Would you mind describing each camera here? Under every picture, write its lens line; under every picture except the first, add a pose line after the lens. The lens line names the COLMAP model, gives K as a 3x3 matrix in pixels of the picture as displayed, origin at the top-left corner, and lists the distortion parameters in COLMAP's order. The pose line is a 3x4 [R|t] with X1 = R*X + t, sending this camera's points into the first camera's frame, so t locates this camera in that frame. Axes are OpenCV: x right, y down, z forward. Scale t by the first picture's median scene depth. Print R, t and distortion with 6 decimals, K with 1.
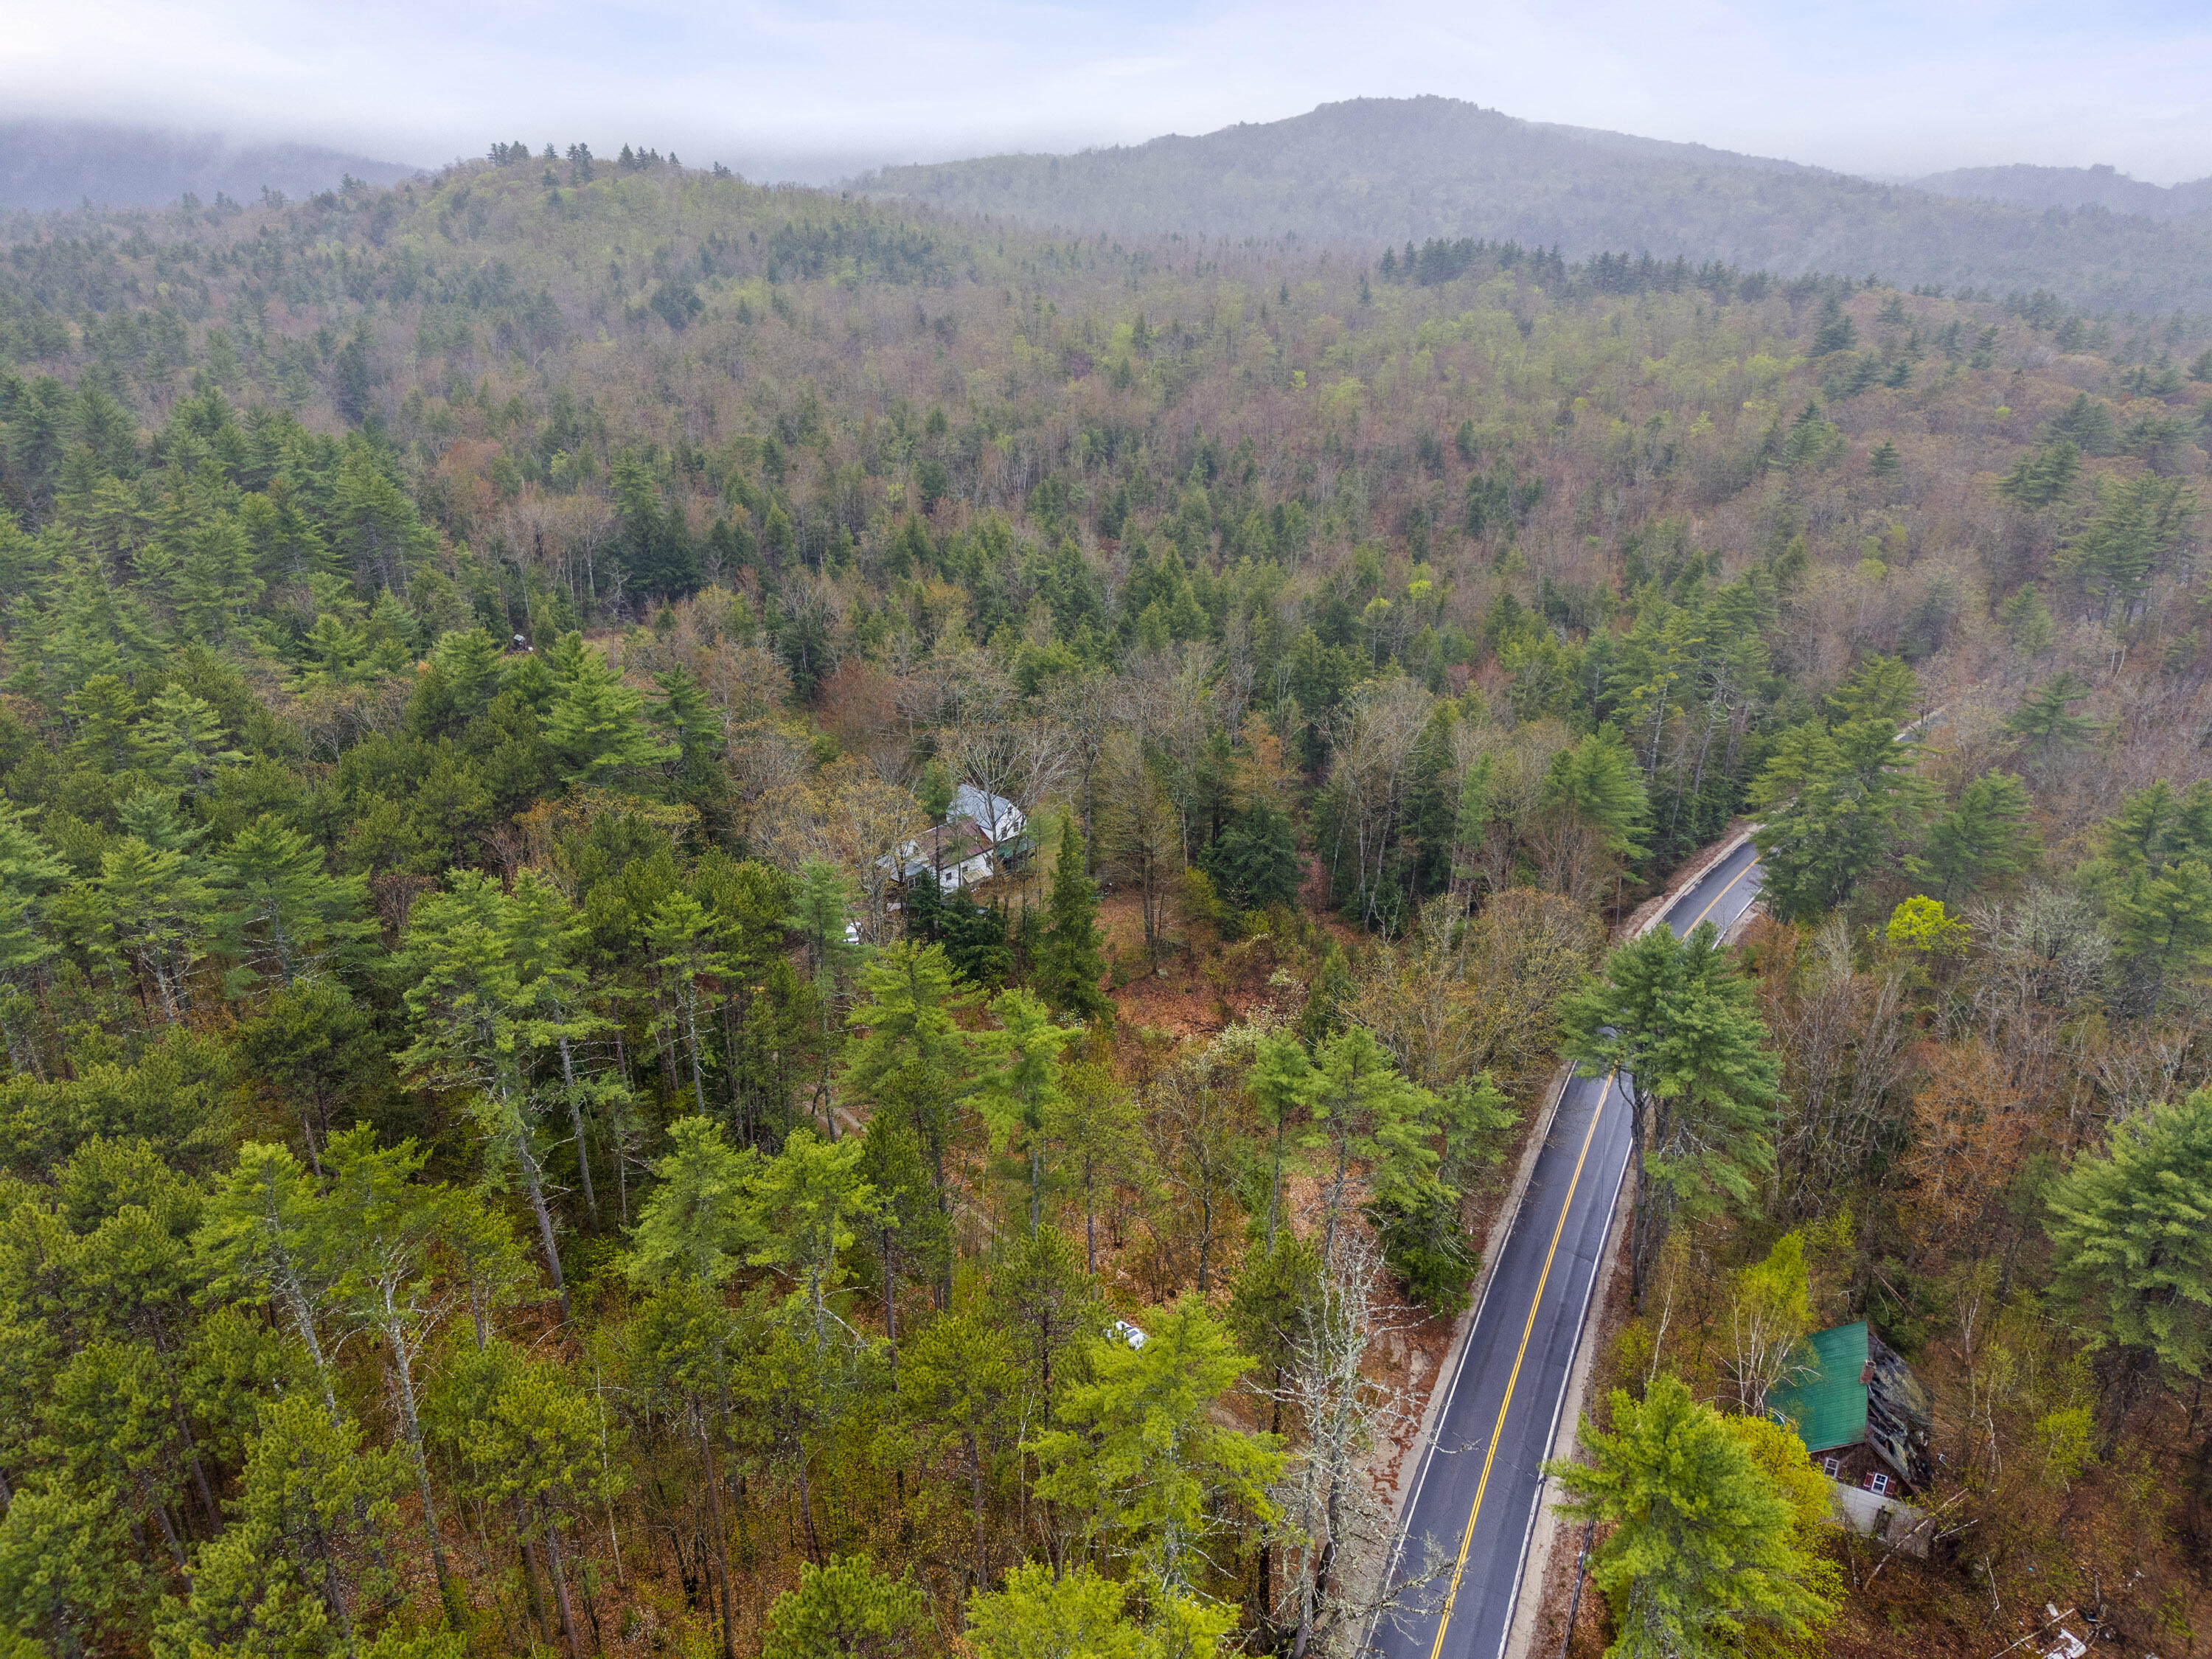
lens RADIAL K [[1447.9, 0, 1087.9], [0, 1447.9, 824.0], [0, 0, 1]] dist [0.006456, -0.000952]
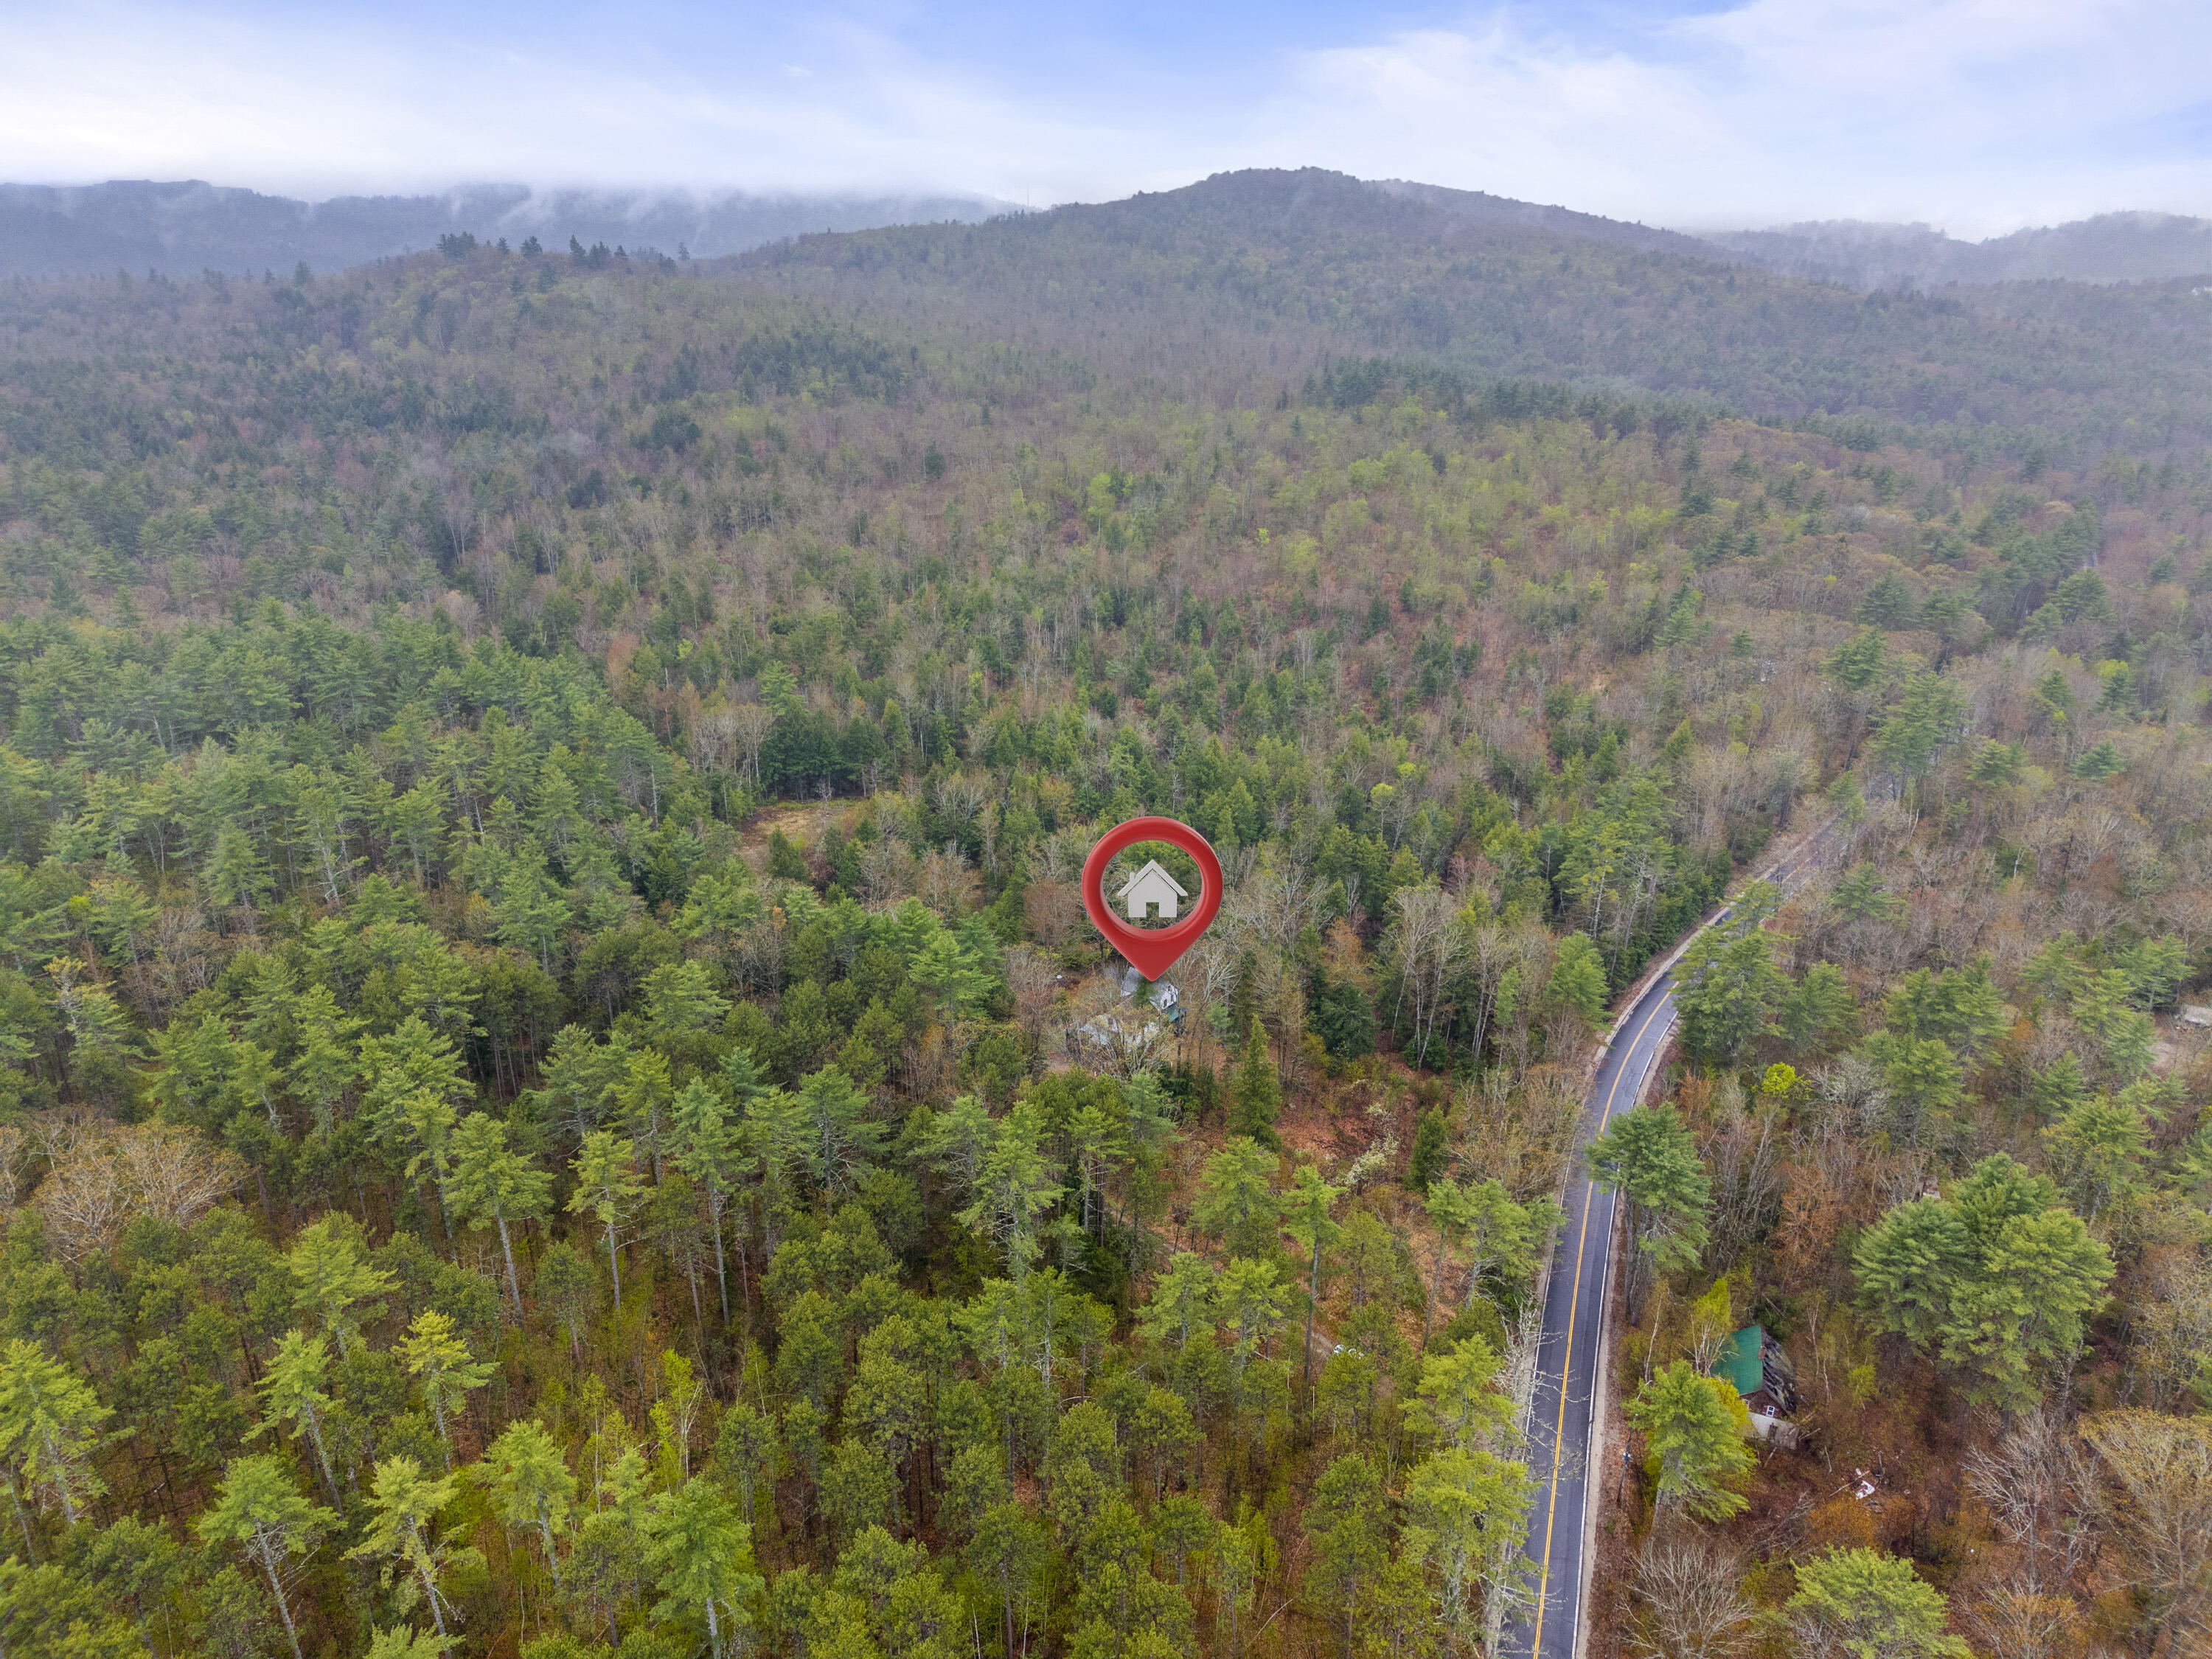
lens RADIAL K [[1428.8, 0, 1096.6], [0, 1428.8, 835.6], [0, 0, 1]] dist [0.019968, -0.014656]
pose [[0.996561, -0.021814, 0.079938, -0.334044], [0.022253, 0.999742, -0.004606, -0.221176], [-0.079817, 0.006369, 0.996789, -0.577352]]
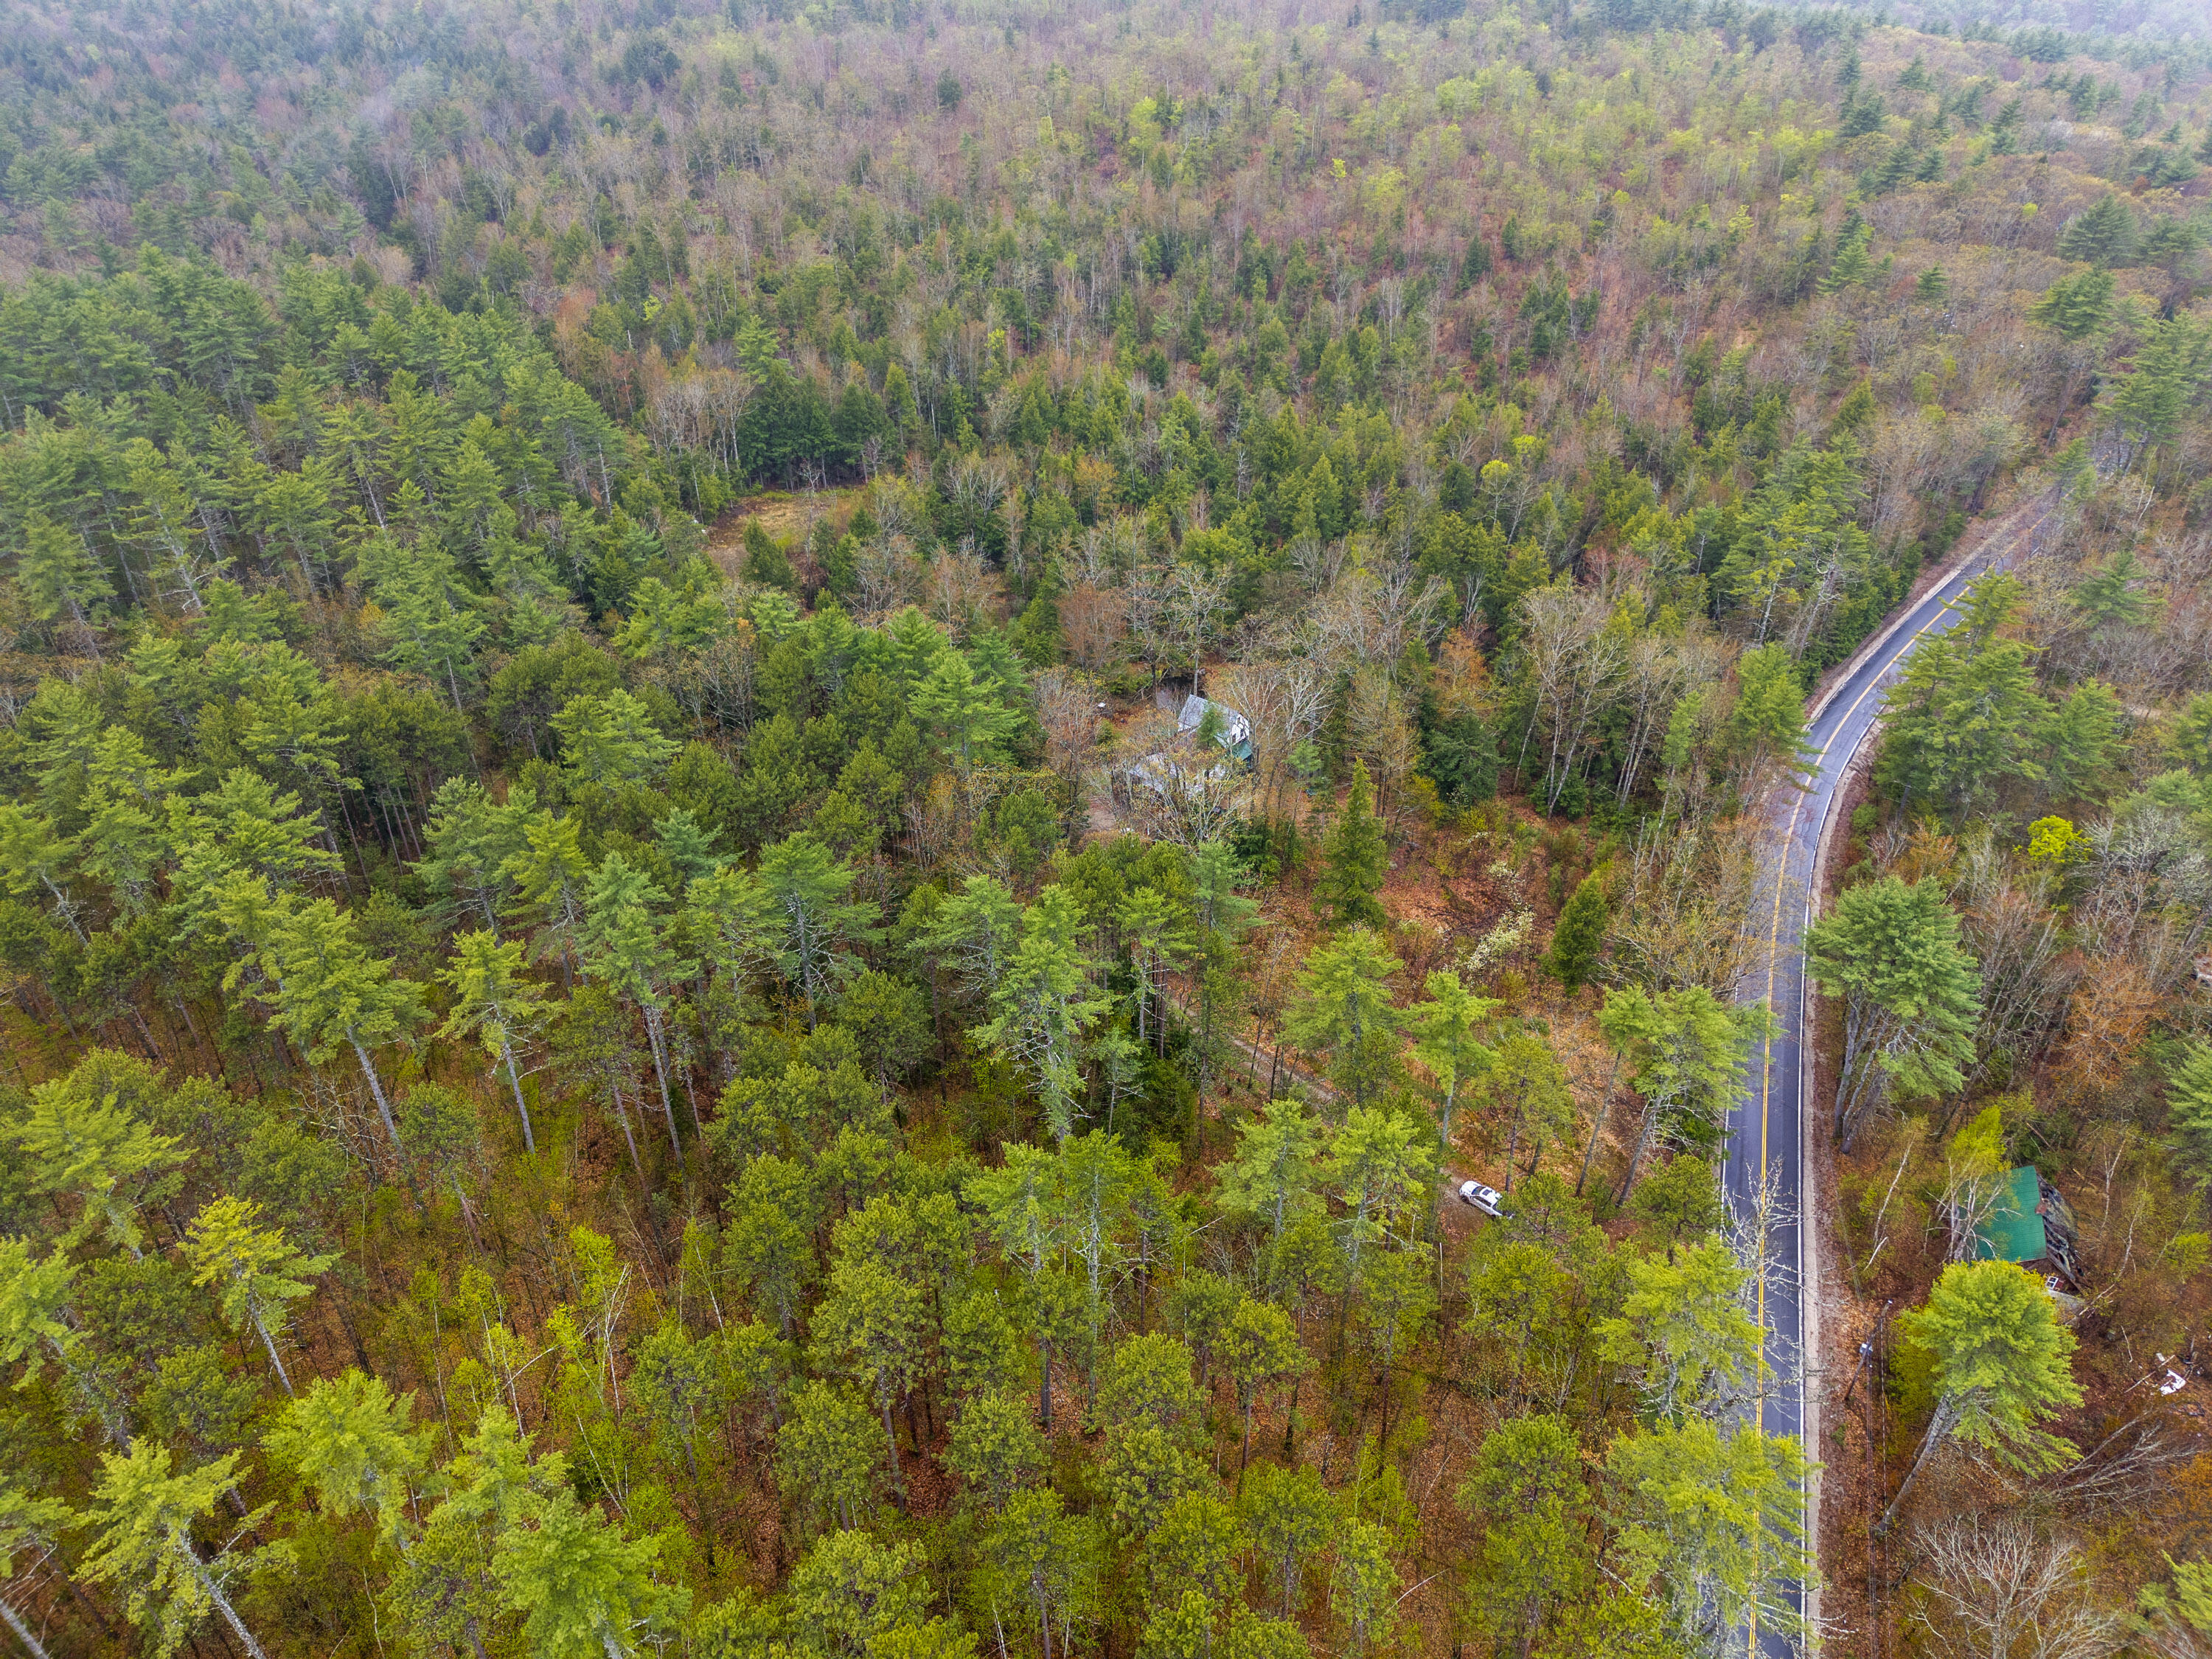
lens RADIAL K [[1428.8, 0, 1096.6], [0, 1428.8, 835.6], [0, 0, 1]] dist [0.019968, -0.014656]
pose [[0.998100, -0.039800, 0.047030, -0.318672], [0.029901, 0.980338, 0.195047, -0.202965], [-0.053868, -0.193270, 0.979666, -0.182633]]
